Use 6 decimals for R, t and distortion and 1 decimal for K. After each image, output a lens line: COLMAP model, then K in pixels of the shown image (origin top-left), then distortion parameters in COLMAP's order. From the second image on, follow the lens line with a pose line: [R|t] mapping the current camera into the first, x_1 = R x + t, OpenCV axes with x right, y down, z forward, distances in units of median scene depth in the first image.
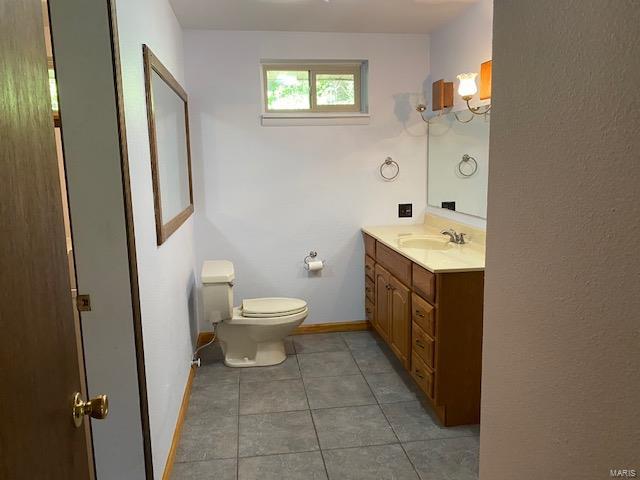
lens RADIAL K [[487.1, 0, 320.4], [0, 487.1, 232.3], [0, 0, 1]] dist [0.233184, -0.000674]
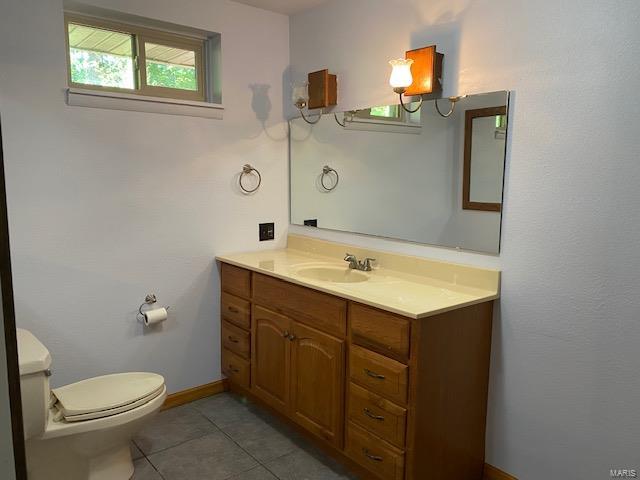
lens RADIAL K [[492.4, 0, 320.0], [0, 492.4, 240.0], [0, 0, 1]] dist [0.110186, -0.124444]
pose [[0.867192, -0.043040, 0.496110, -0.156501], [0.052467, 0.998610, -0.005077, -0.023507], [-0.495202, 0.030432, 0.868245, 0.276273]]
